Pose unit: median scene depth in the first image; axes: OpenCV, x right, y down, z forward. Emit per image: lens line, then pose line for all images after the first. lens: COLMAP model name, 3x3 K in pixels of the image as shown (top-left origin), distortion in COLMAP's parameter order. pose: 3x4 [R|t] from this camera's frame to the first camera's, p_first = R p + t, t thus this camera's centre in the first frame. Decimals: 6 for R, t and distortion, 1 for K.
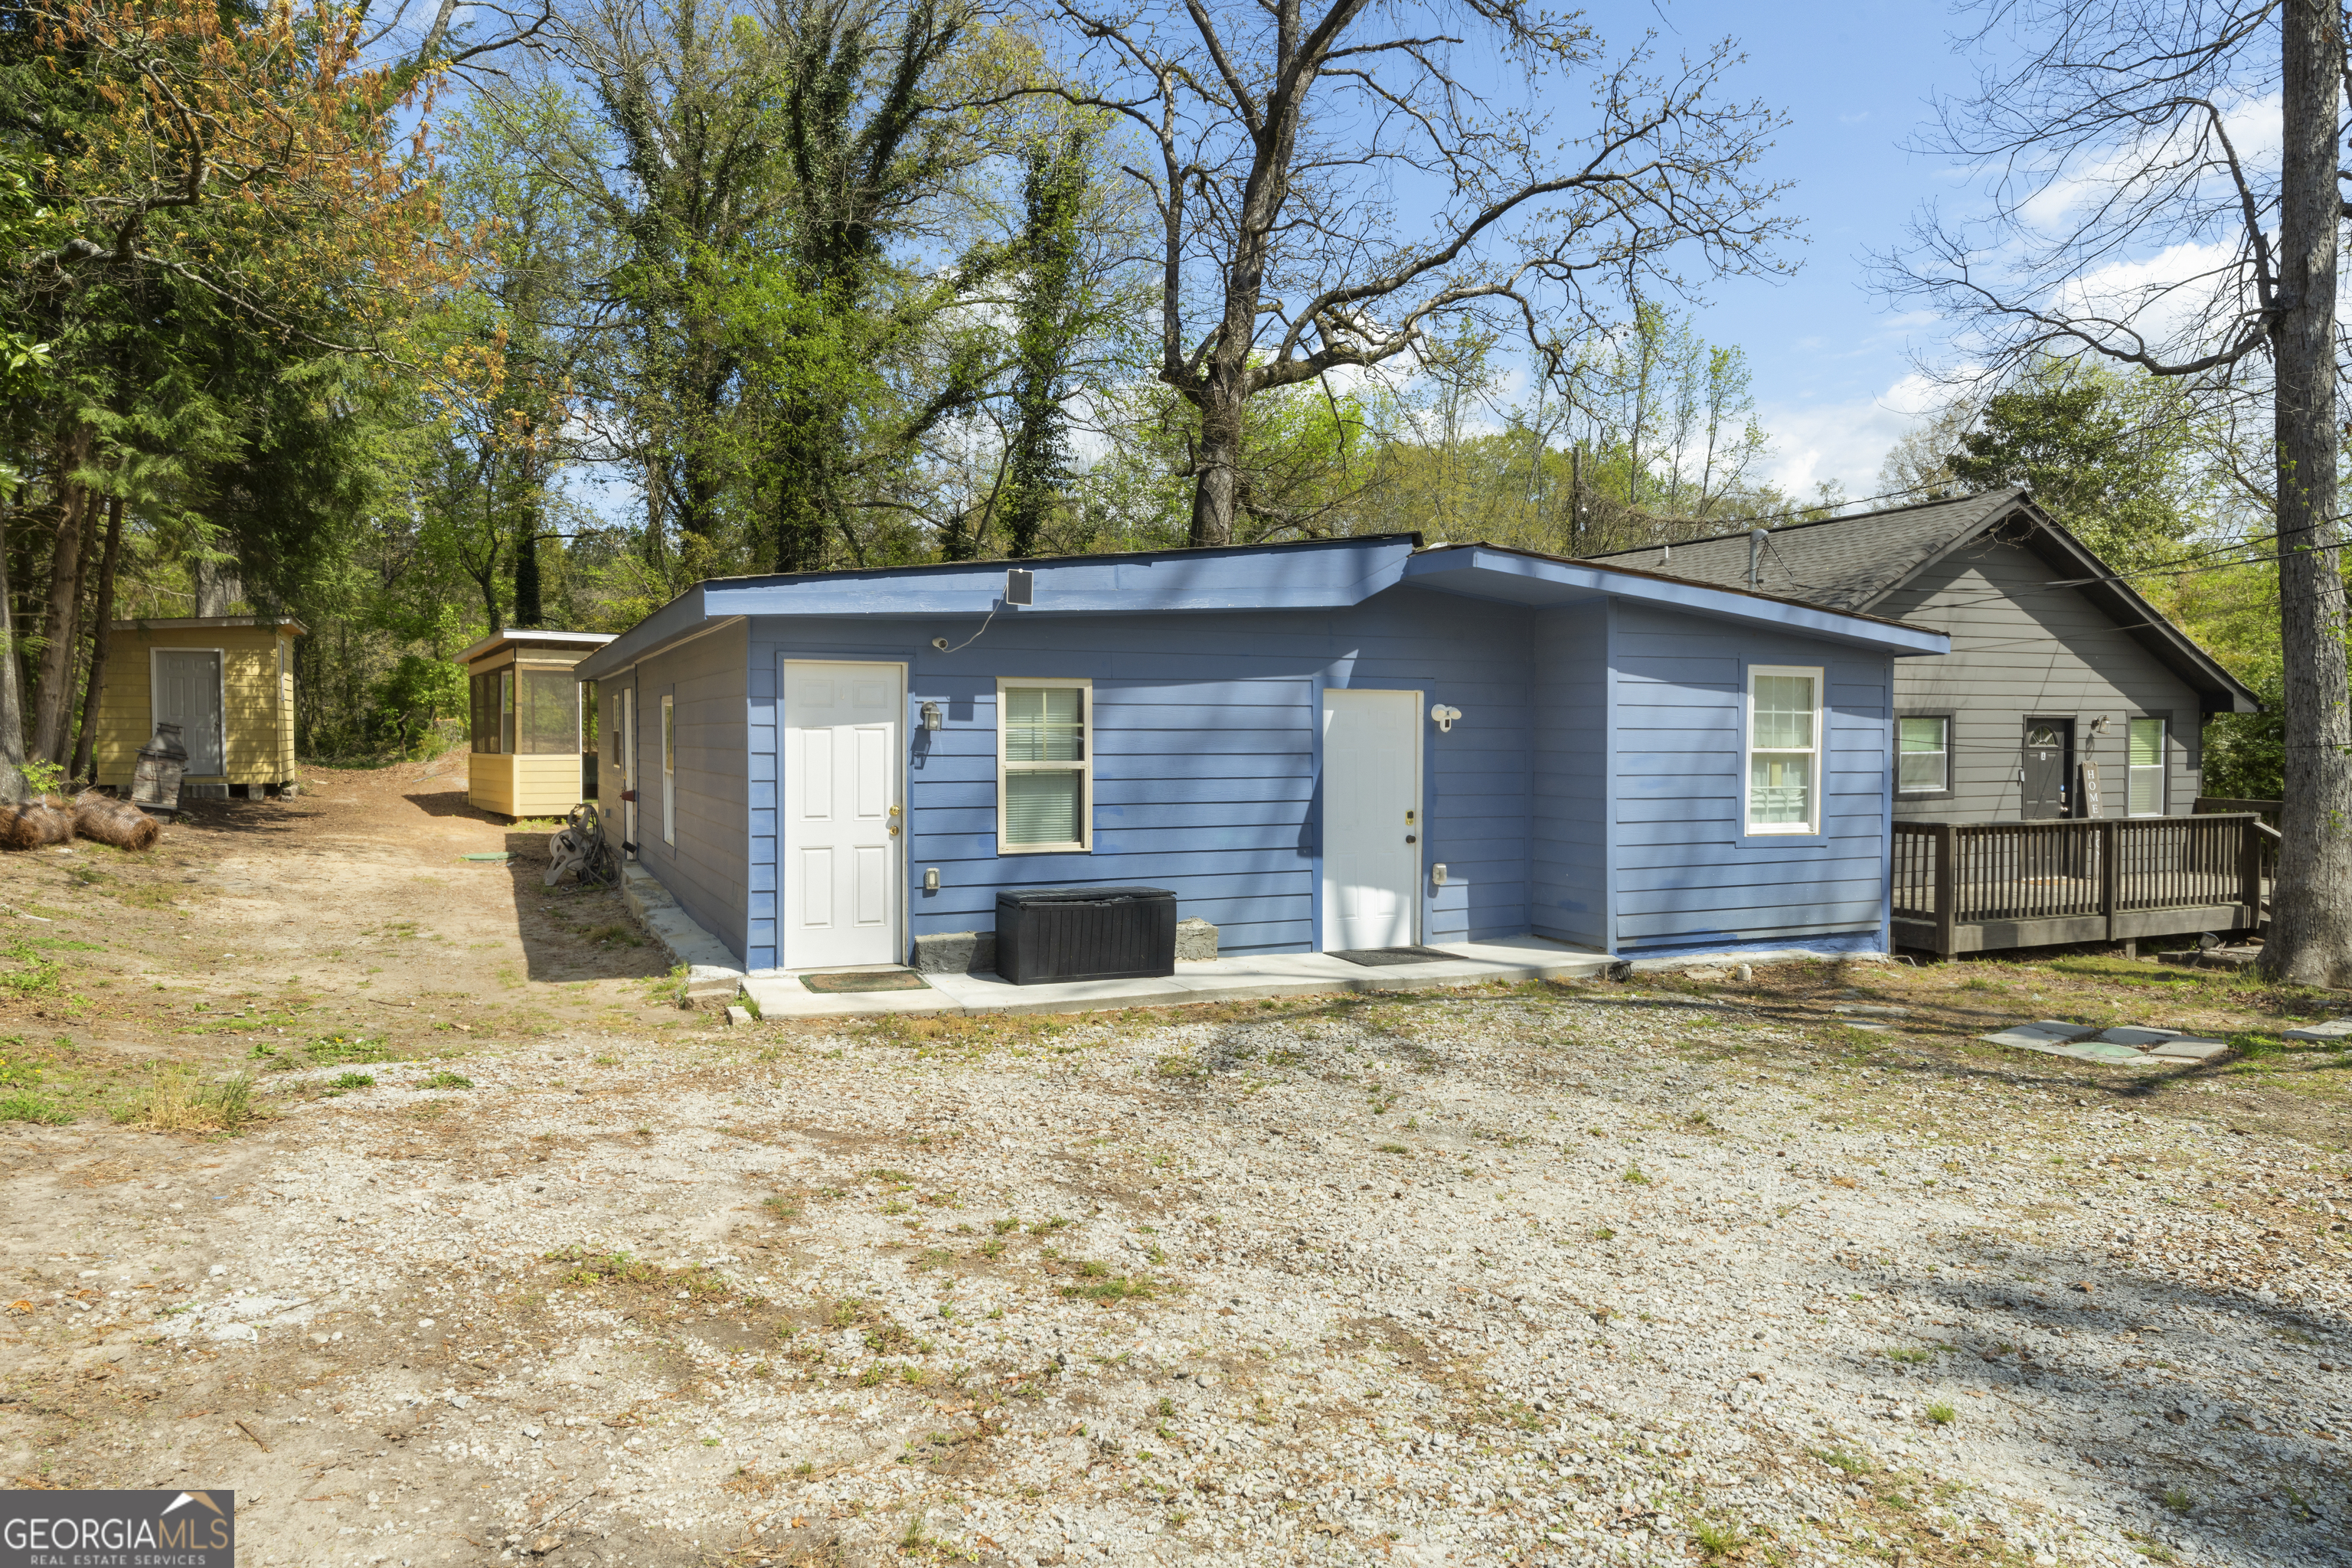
lens RADIAL K [[1598.7, 0, 1177.2], [0, 1598.7, 785.8], [0, 0, 1]] dist [-0.013229, -0.001240]
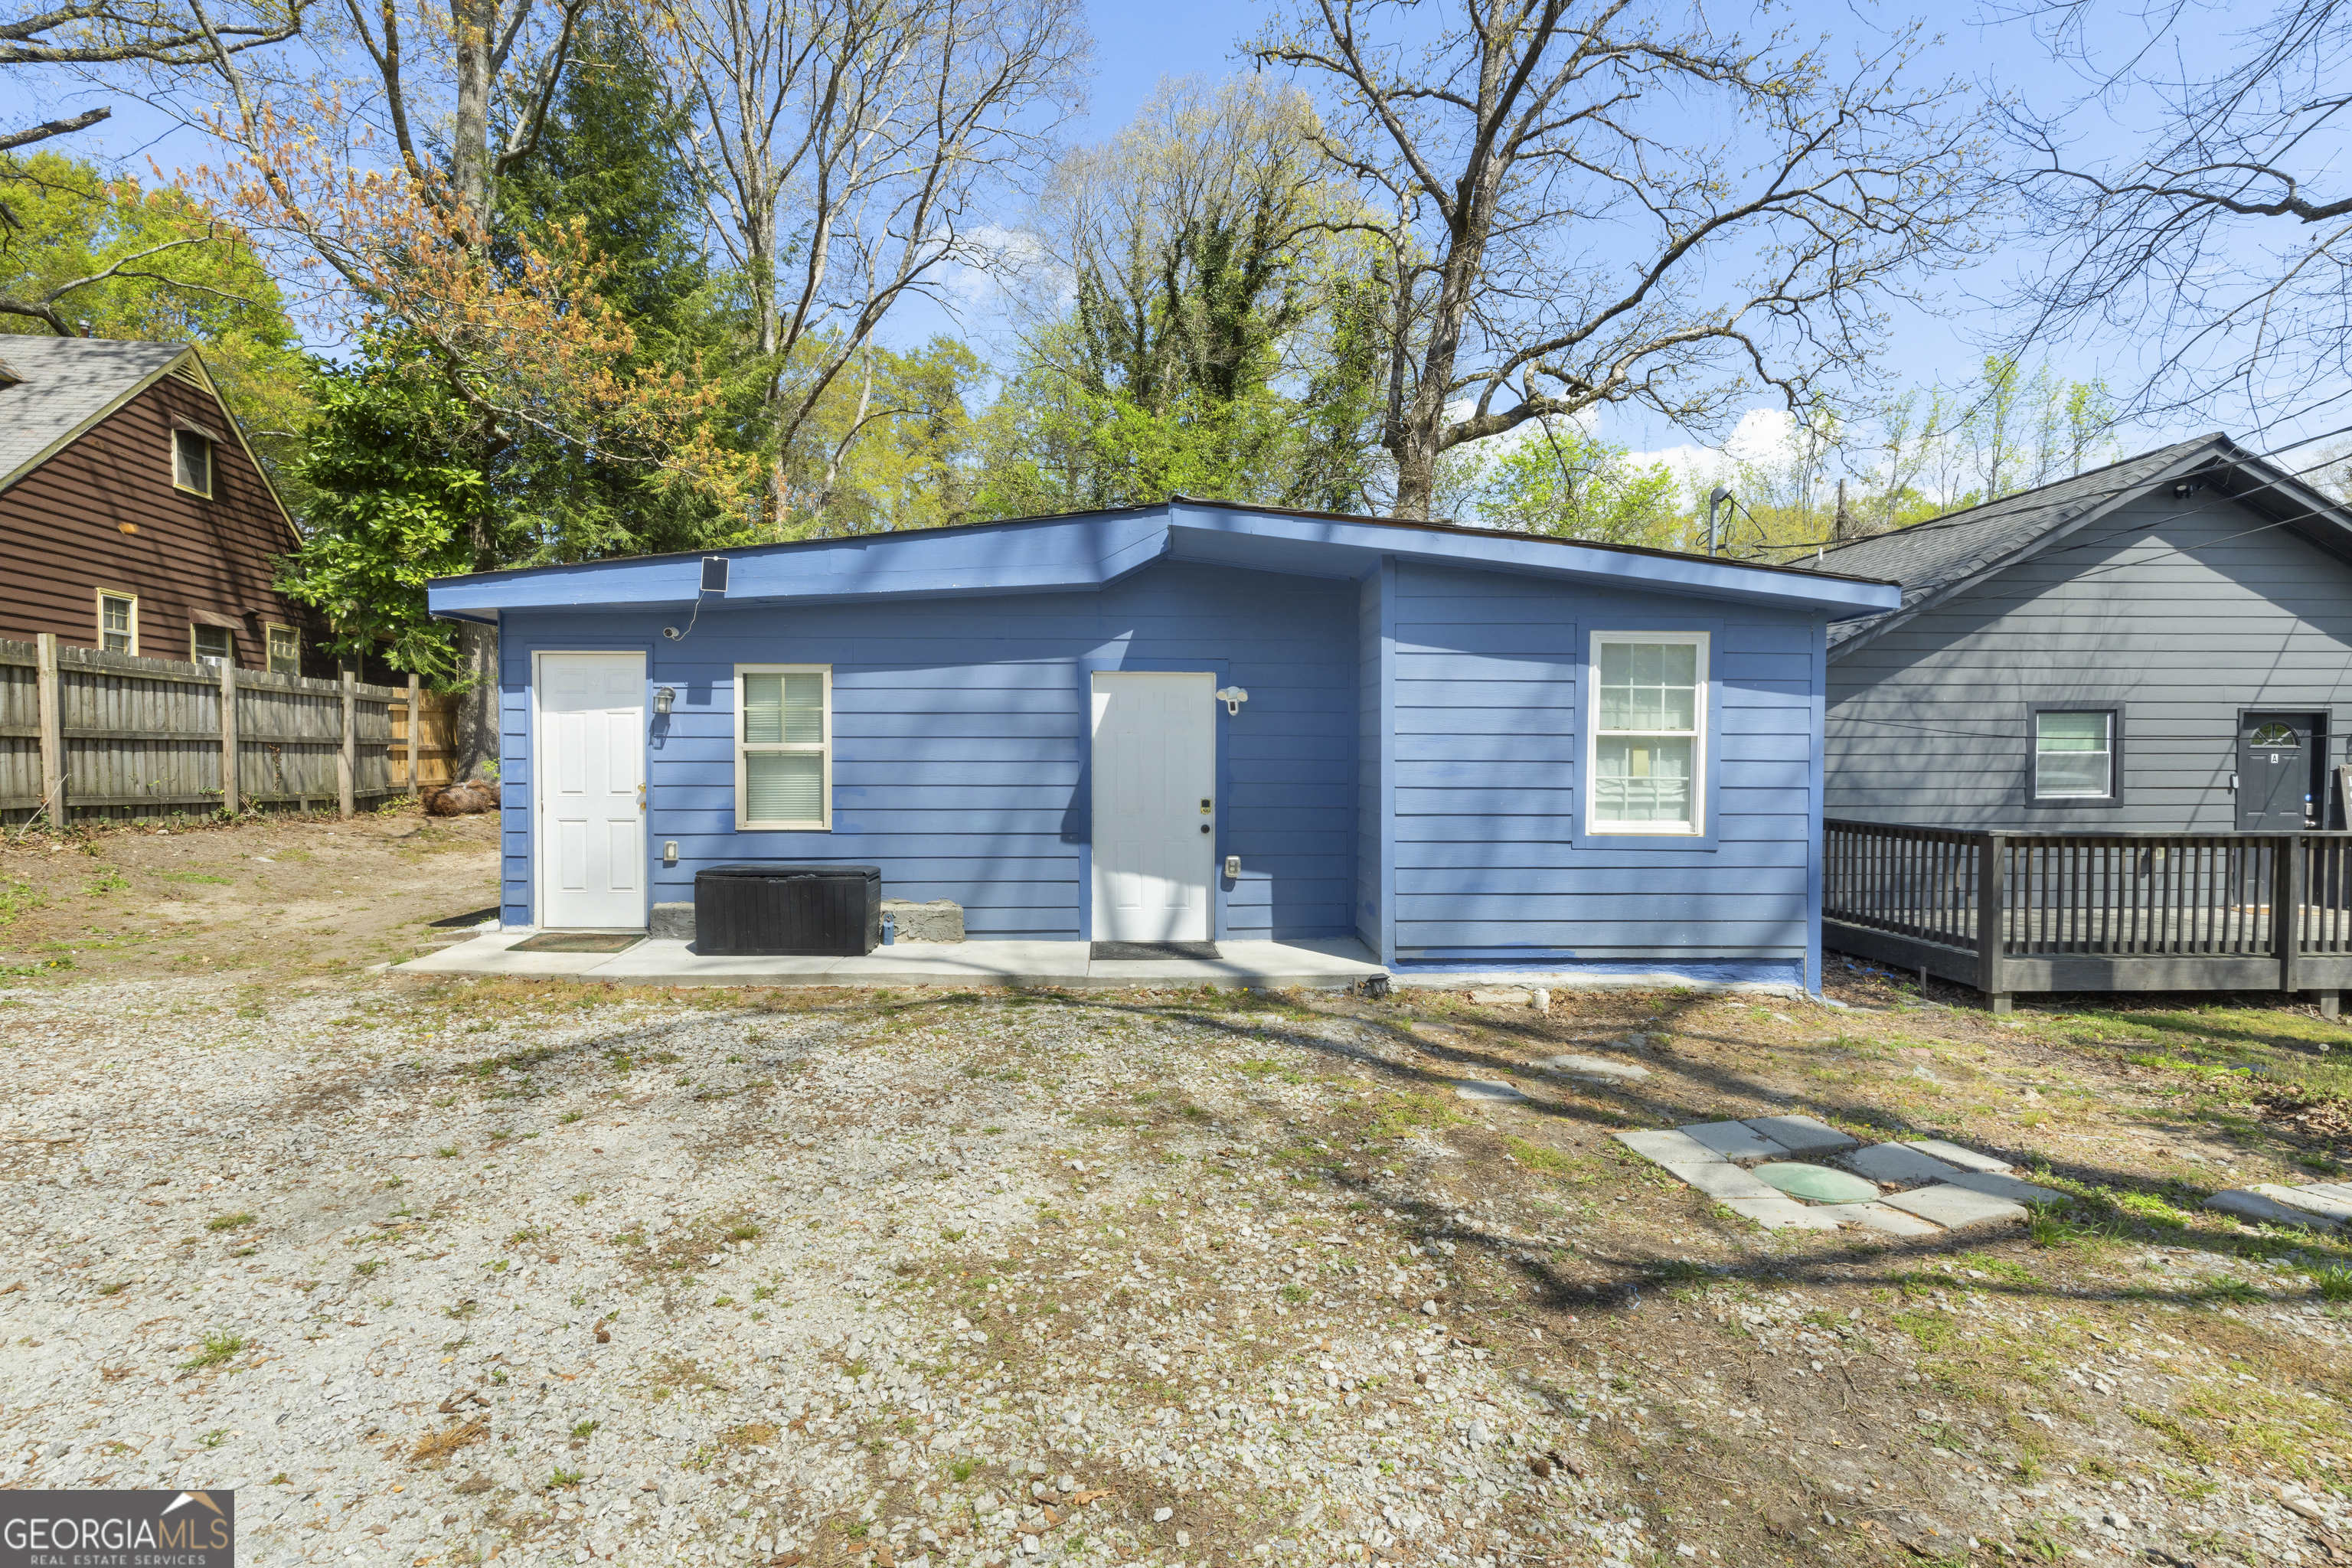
lens RADIAL K [[1132.7, 0, 1173.8], [0, 1132.7, 789.6], [0, 0, 1]] dist [-0.008735, -0.000916]
pose [[0.915384, 0.010265, -0.402451, 0.398072], [-0.013839, 0.999886, -0.005974, 0.014167], [0.402344, 0.011038, 0.915422, 0.369822]]
